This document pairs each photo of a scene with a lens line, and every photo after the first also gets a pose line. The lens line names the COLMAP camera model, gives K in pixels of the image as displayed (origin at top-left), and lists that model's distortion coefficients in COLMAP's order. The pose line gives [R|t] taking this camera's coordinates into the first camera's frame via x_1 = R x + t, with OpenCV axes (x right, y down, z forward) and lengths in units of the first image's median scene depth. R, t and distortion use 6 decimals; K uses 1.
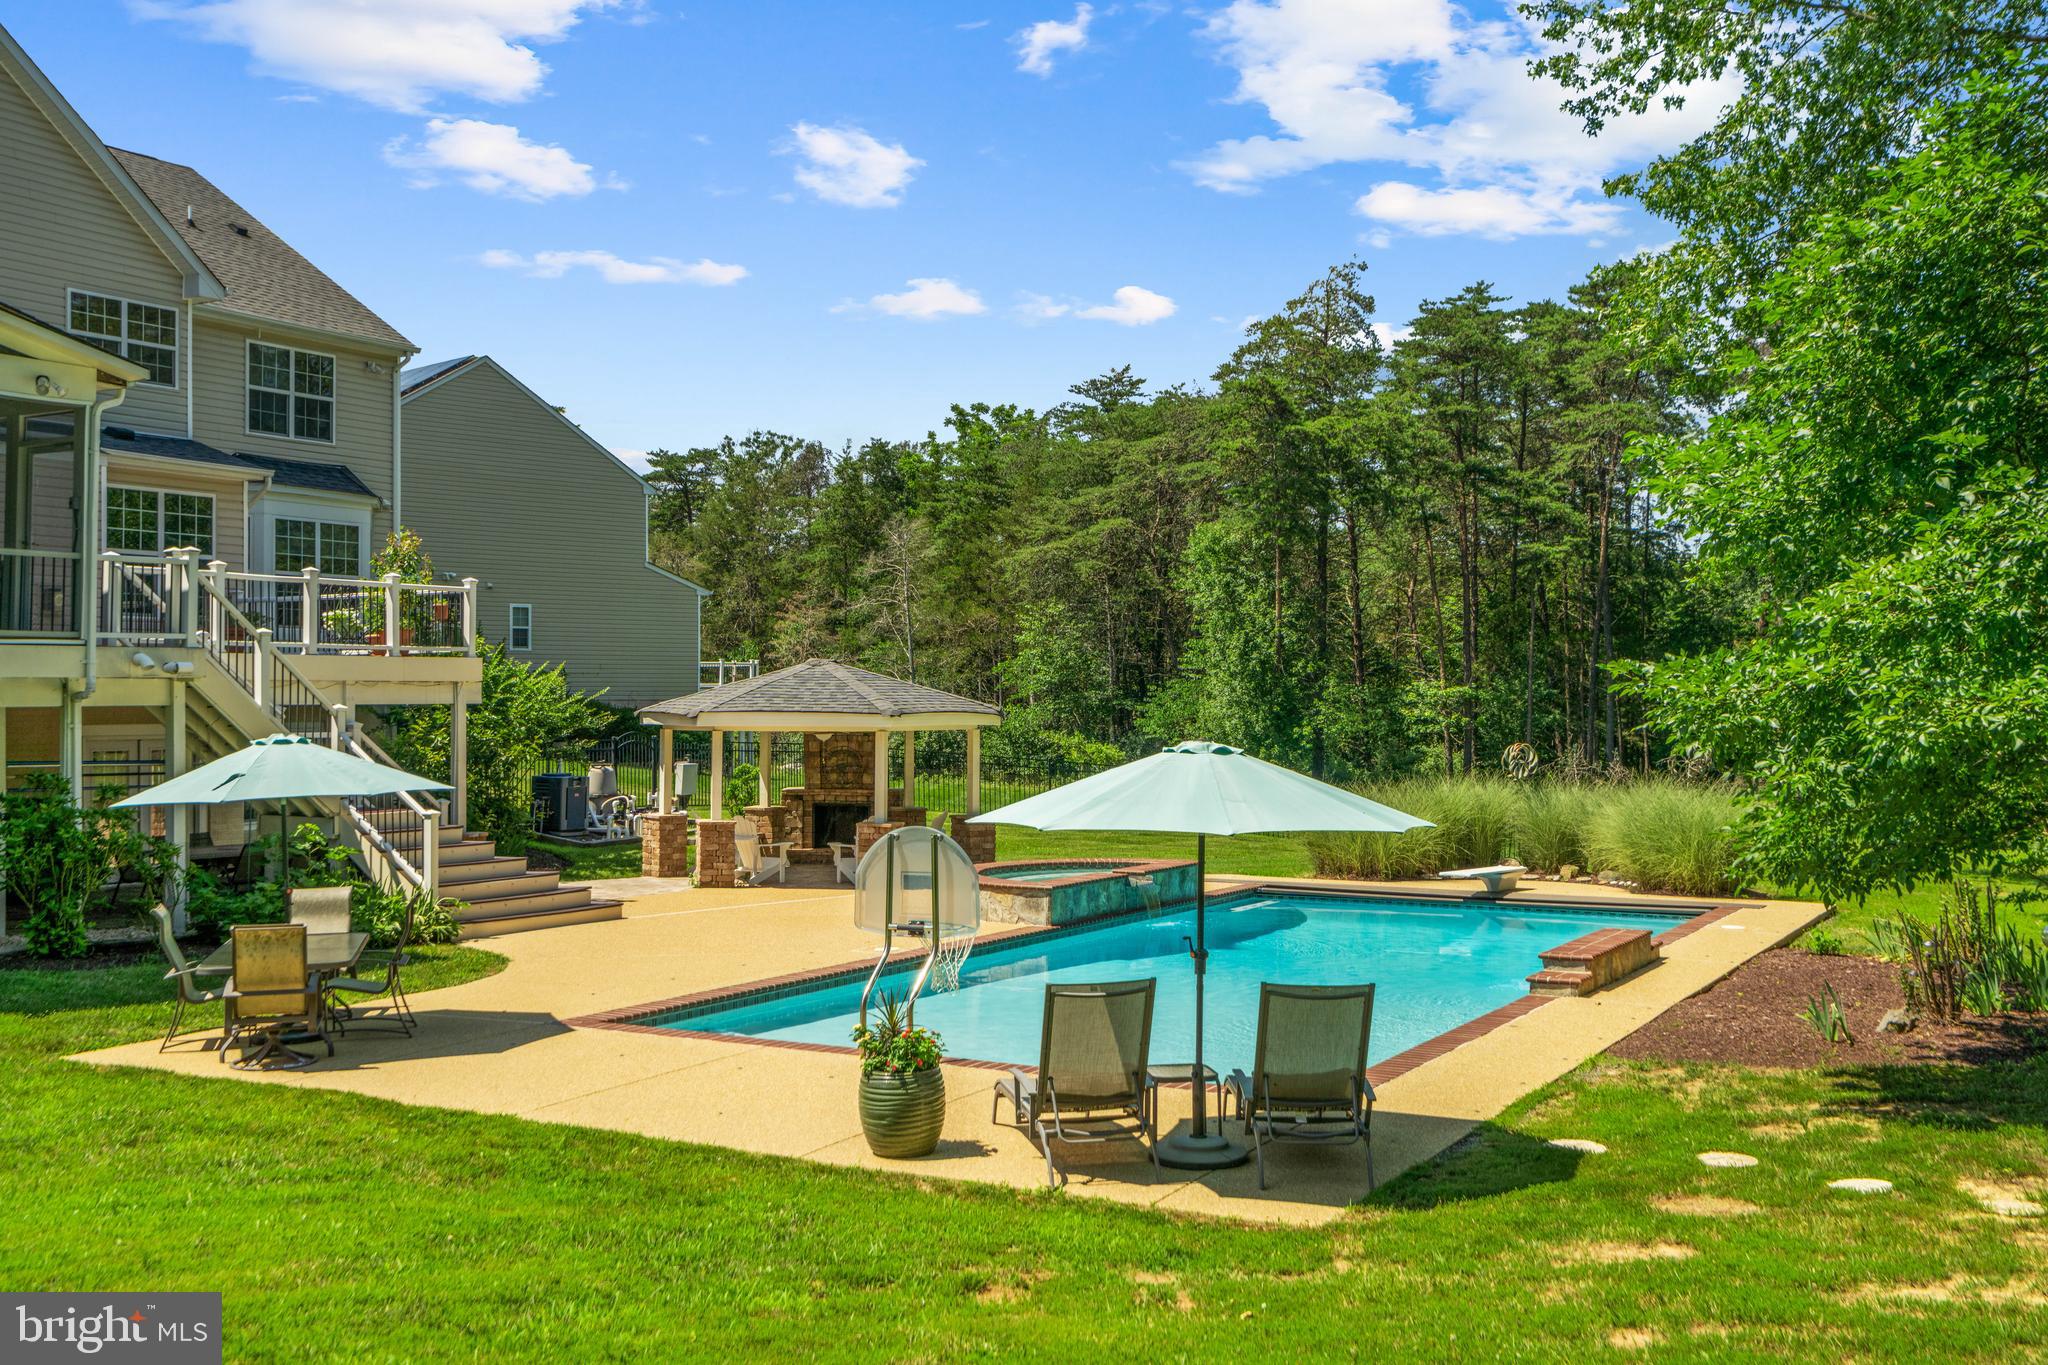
lens RADIAL K [[2020.2, 0, 1024.0], [0, 2020.2, 682.5], [0, 0, 1]] dist [-0.005913, 0.093582]
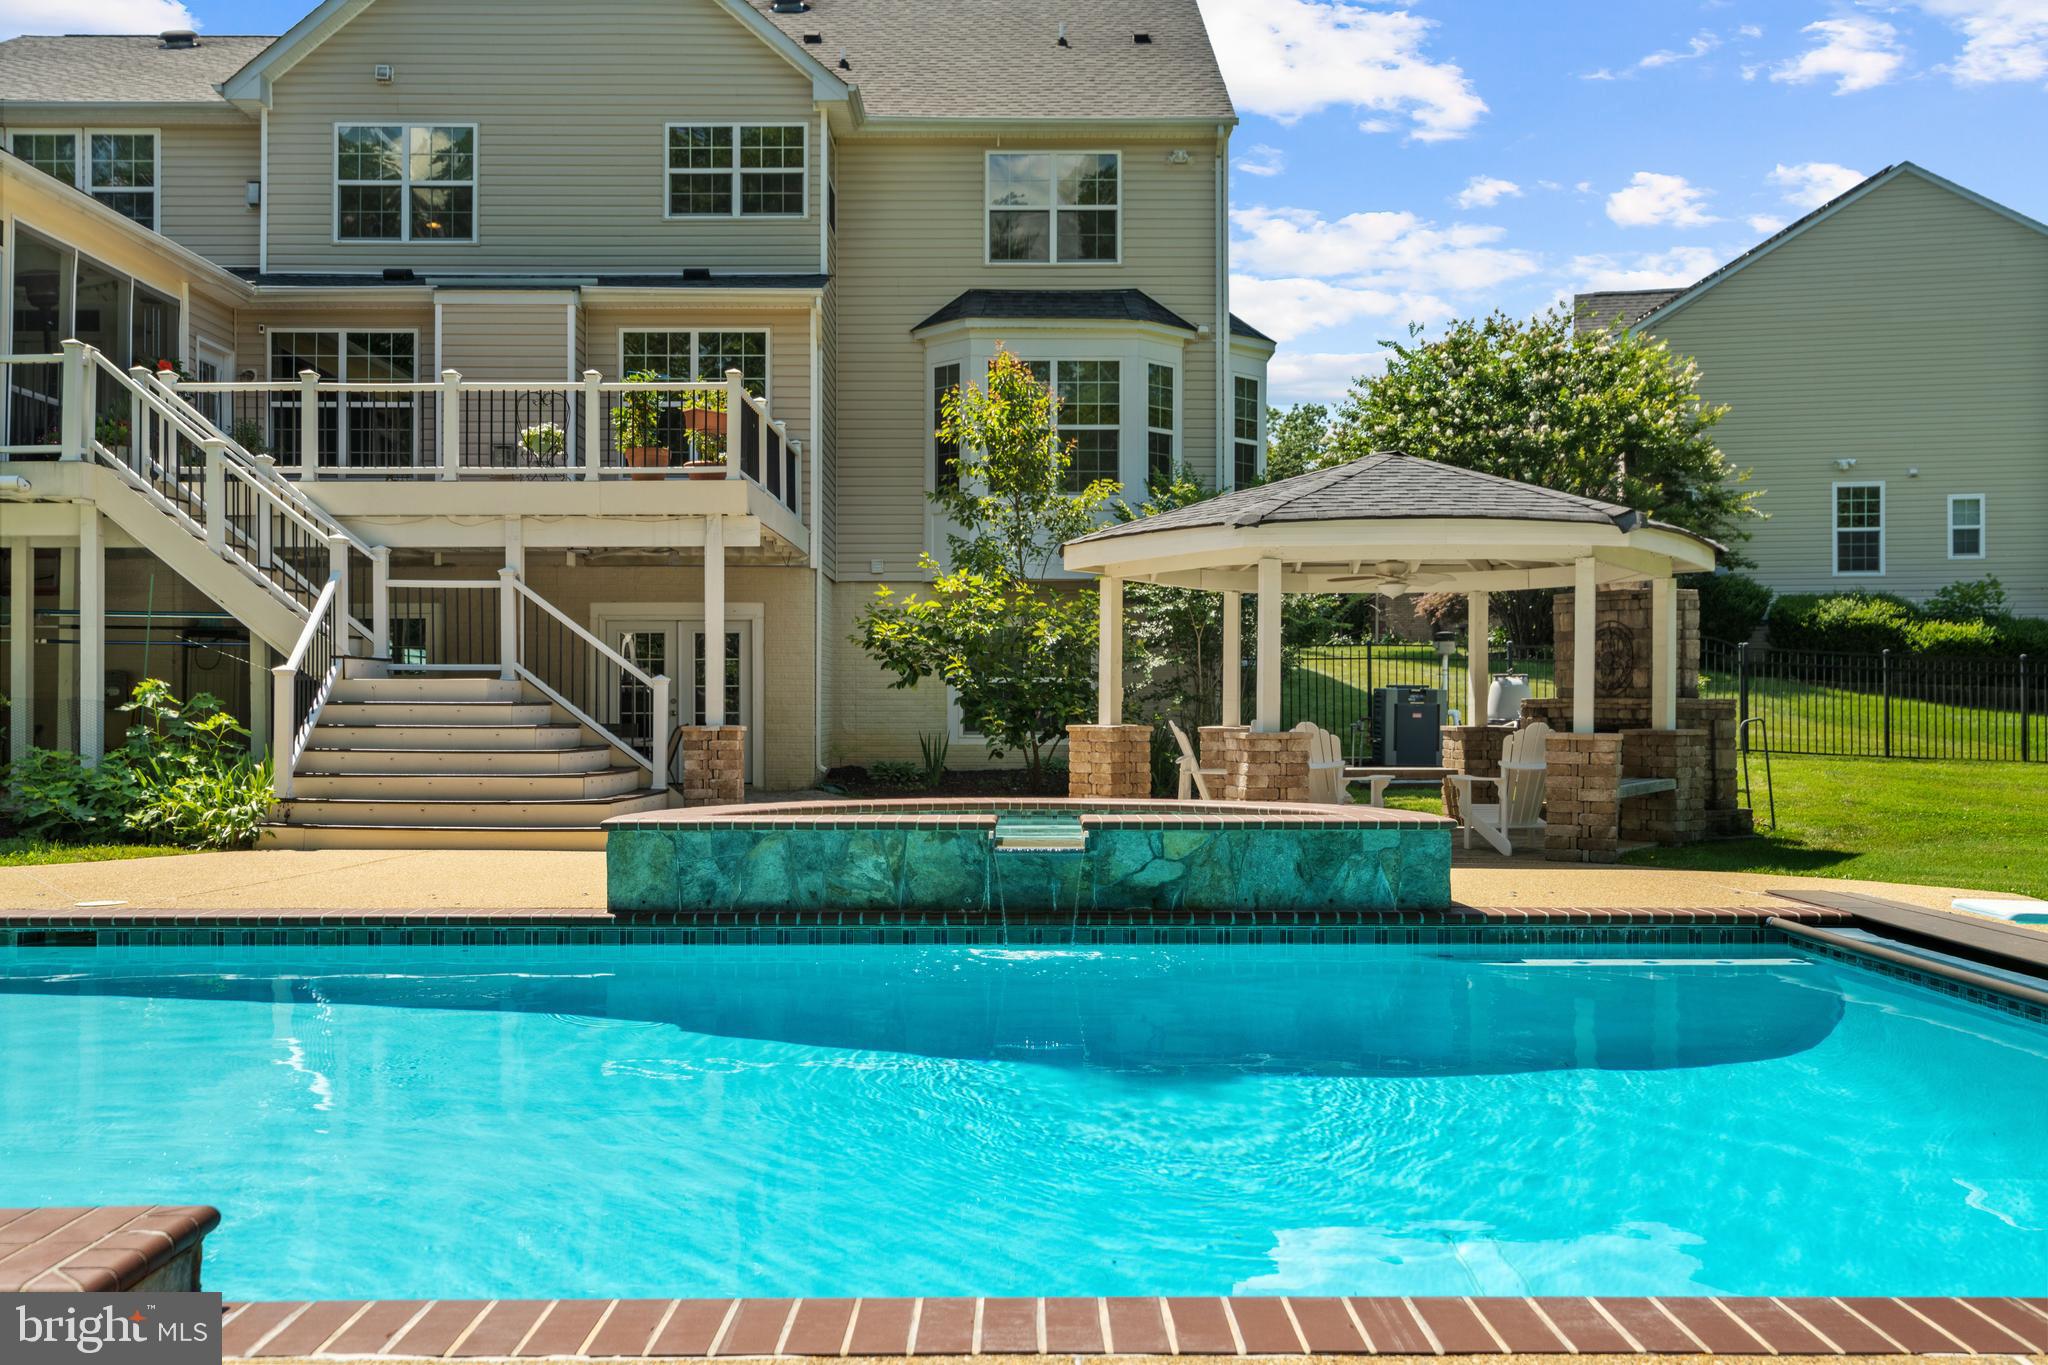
lens RADIAL K [[1933.2, 0, 1024.0], [0, 1933.2, 682.5], [0, 0, 1]] dist [-0.000590, 0.013033]
pose [[0.501492, -0.011266, -0.865089, 0.217803], [0.007214, 0.999935, -0.008840, 0.038958], [0.865132, -0.001808, 0.501540, 0.442495]]
